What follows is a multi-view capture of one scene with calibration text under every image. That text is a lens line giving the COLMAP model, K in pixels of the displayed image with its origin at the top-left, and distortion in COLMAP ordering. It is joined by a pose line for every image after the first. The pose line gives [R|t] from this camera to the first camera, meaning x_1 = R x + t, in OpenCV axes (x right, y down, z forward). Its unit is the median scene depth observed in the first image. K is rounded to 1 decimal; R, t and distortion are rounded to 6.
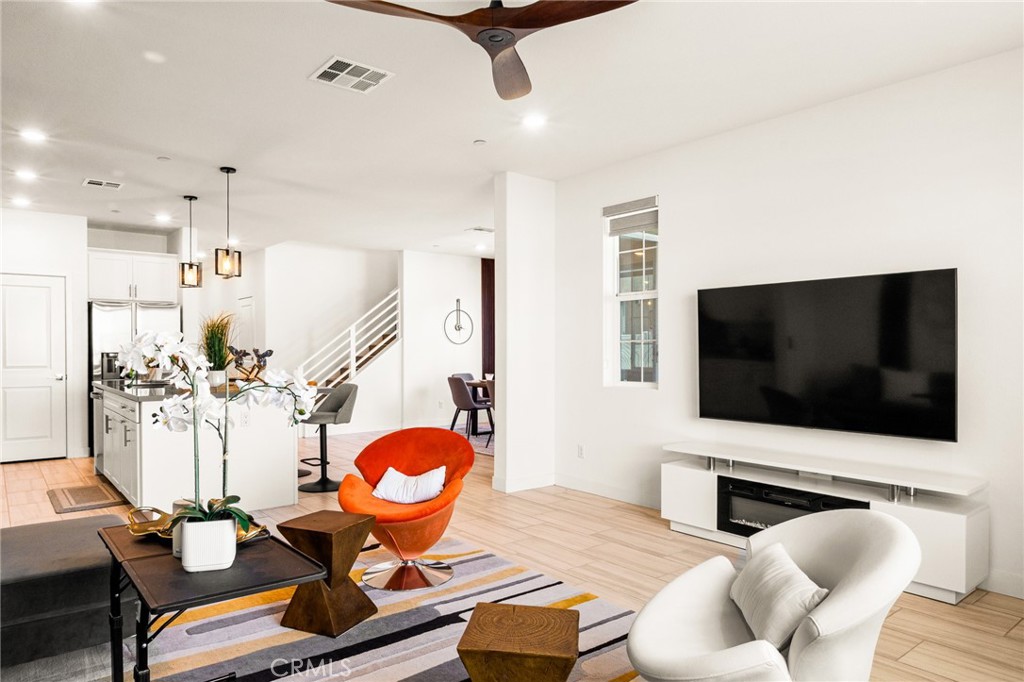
lens RADIAL K [[652.3, 0, 508.3], [0, 652.3, 355.1], [0, 0, 1]] dist [-0.006830, -0.003066]
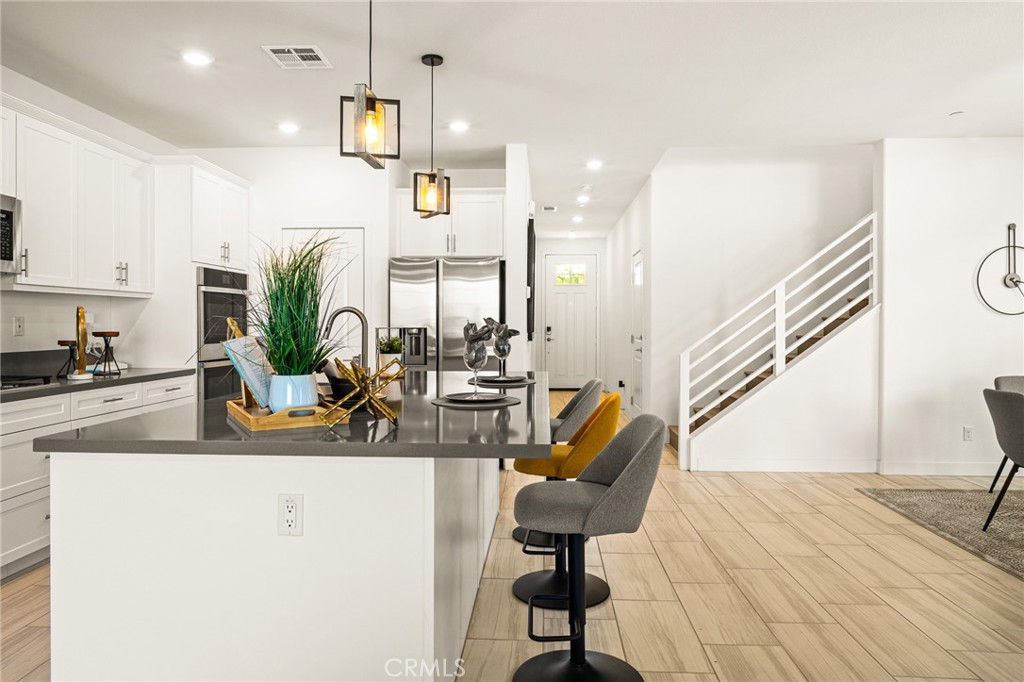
lens RADIAL K [[646.0, 0, 510.7], [0, 646.0, 324.3], [0, 0, 1]] dist [-0.002828, -0.001372]
pose [[0.744824, 0.002760, -0.667255, -0.060446], [-0.008820, 0.999945, -0.005709, -0.006271], [0.667202, 0.010138, 0.744808, 0.692815]]
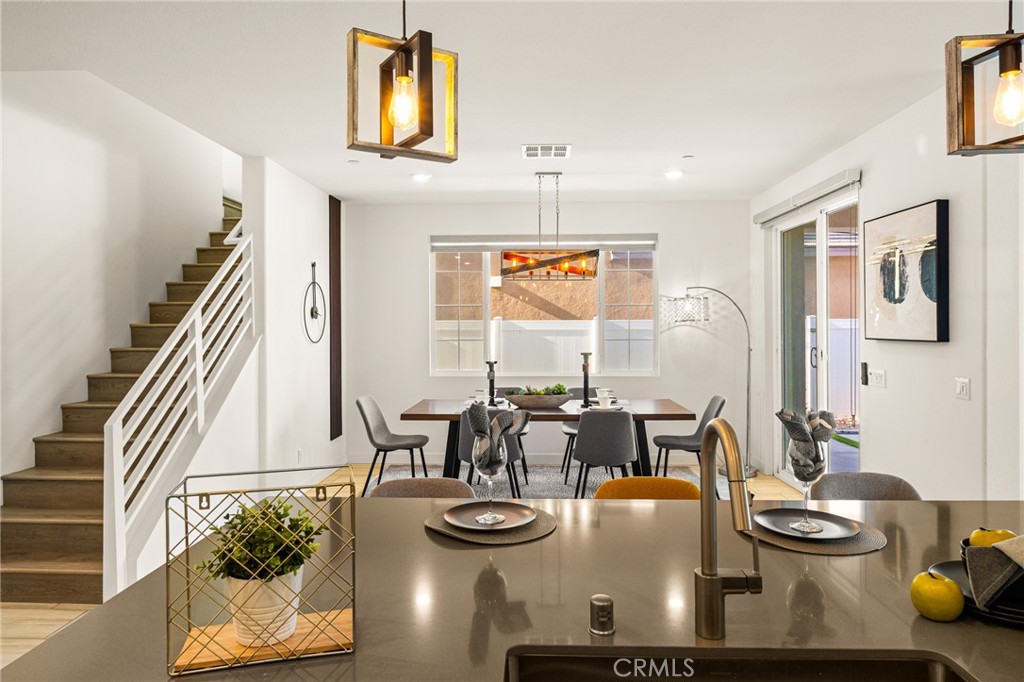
lens RADIAL K [[646.0, 0, 510.7], [0, 646.0, 324.3], [0, 0, 1]] dist [-0.002828, -0.001372]
pose [[0.653296, -0.002253, 0.757099, -0.702238], [0.009572, 0.999940, -0.005283, -0.050928], [-0.757042, 0.010698, 0.653279, 0.926950]]
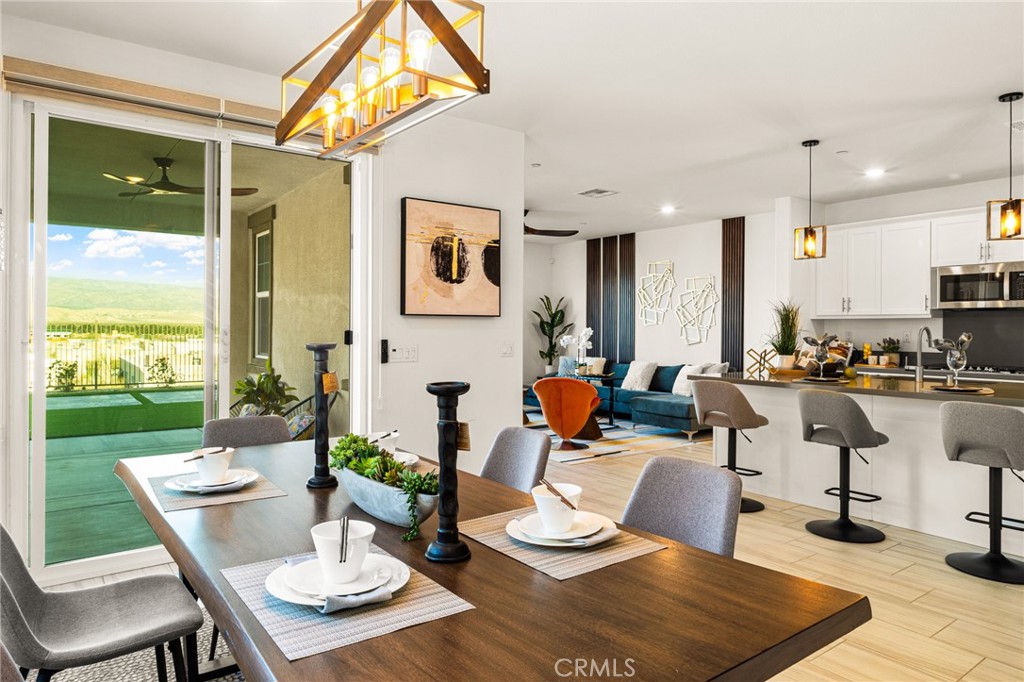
lens RADIAL K [[644.0, 0, 511.2], [0, 644.0, 332.5], [0, 0, 1]] dist [0.000667, -0.001900]
pose [[-0.999553, -0.003575, 0.029682, -0.030744], [-0.003181, 0.999906, 0.013320, -0.024484], [-0.029727, 0.013219, -0.999471, 1.819335]]
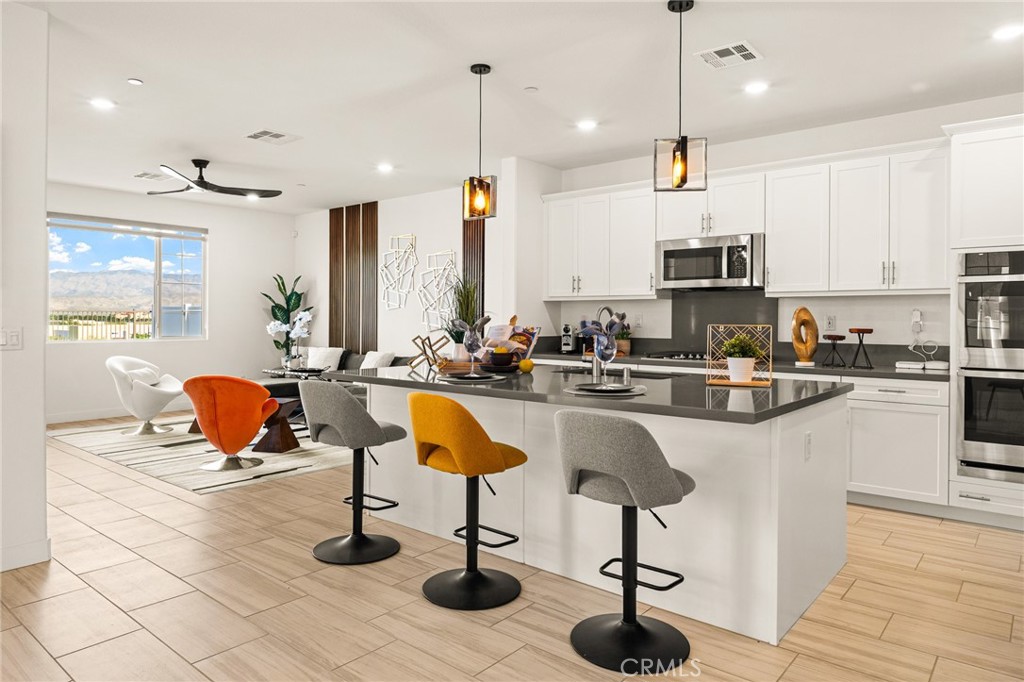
lens RADIAL K [[646.0, 0, 510.7], [0, 646.0, 324.3], [0, 0, 1]] dist [-0.002828, -0.001372]
pose [[-0.980325, -0.000817, -0.197388, -0.303935], [-0.004346, 0.999838, 0.017445, -0.015357], [0.197342, 0.017959, -0.980170, 1.607667]]
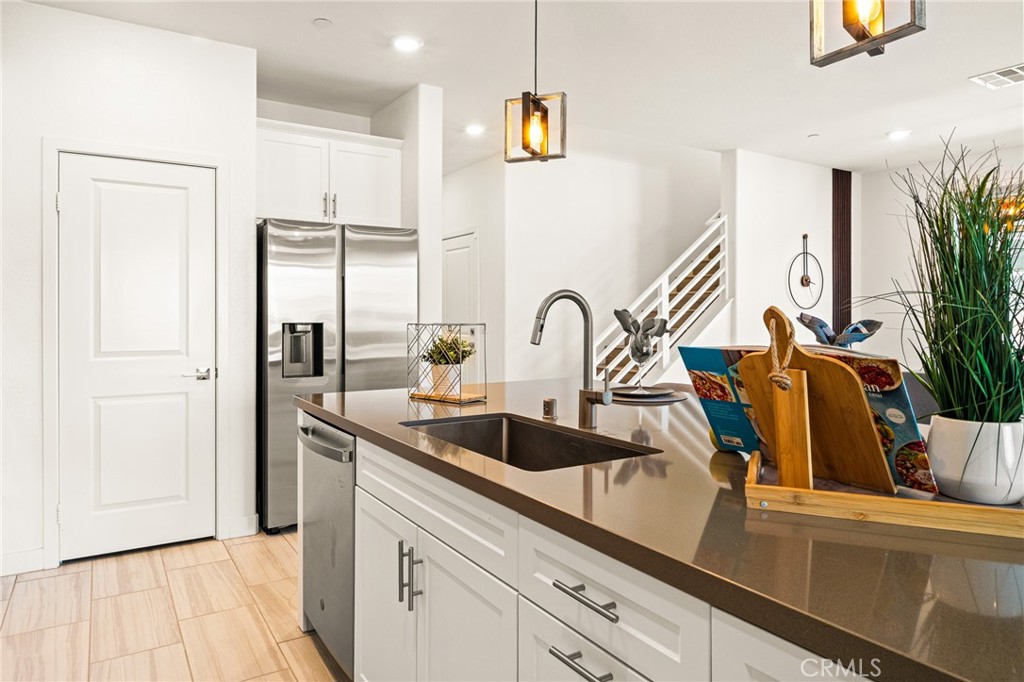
lens RADIAL K [[645.2, 0, 512.0], [0, 645.2, 317.1], [0, 0, 1]] dist [-0.001452, -0.000976]
pose [[0.993710, 0.002781, -0.111946, -0.509206], [-0.003607, 0.999968, -0.007170, -0.006817], [0.111923, 0.007529, 0.993688, 0.681656]]
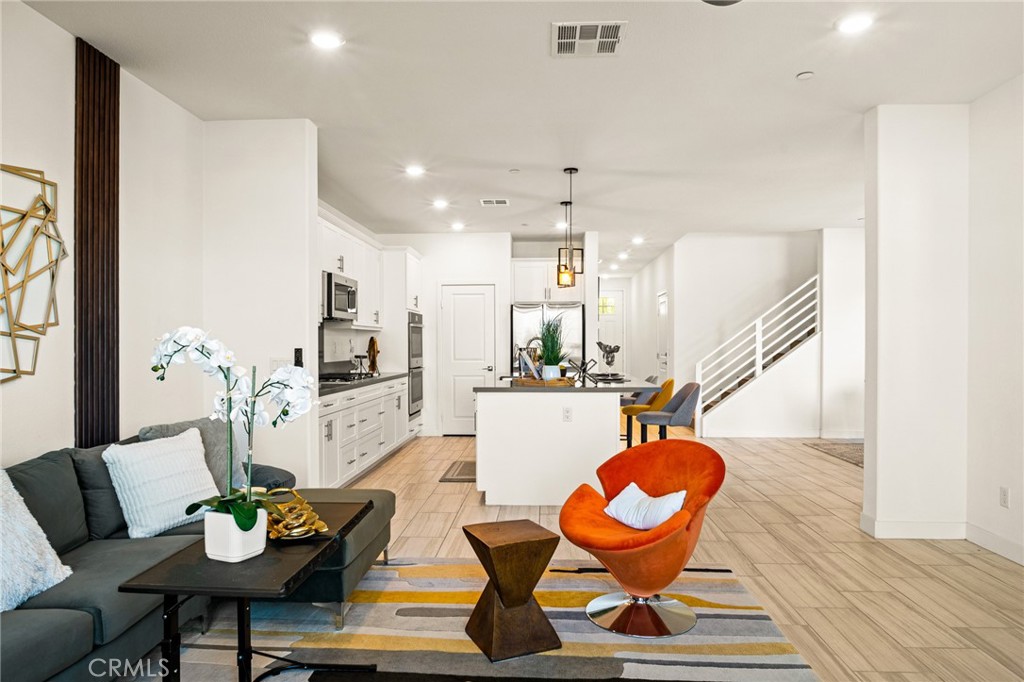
lens RADIAL K [[645.8, 0, 507.4], [0, 645.8, 351.5], [0, 0, 1]] dist [-0.007386, -0.001630]
pose [[0.742681, 0.005654, -0.669622, 0.168259], [-0.004952, 0.999983, 0.002952, -0.001285], [0.669627, 0.001123, 0.742696, 0.165960]]
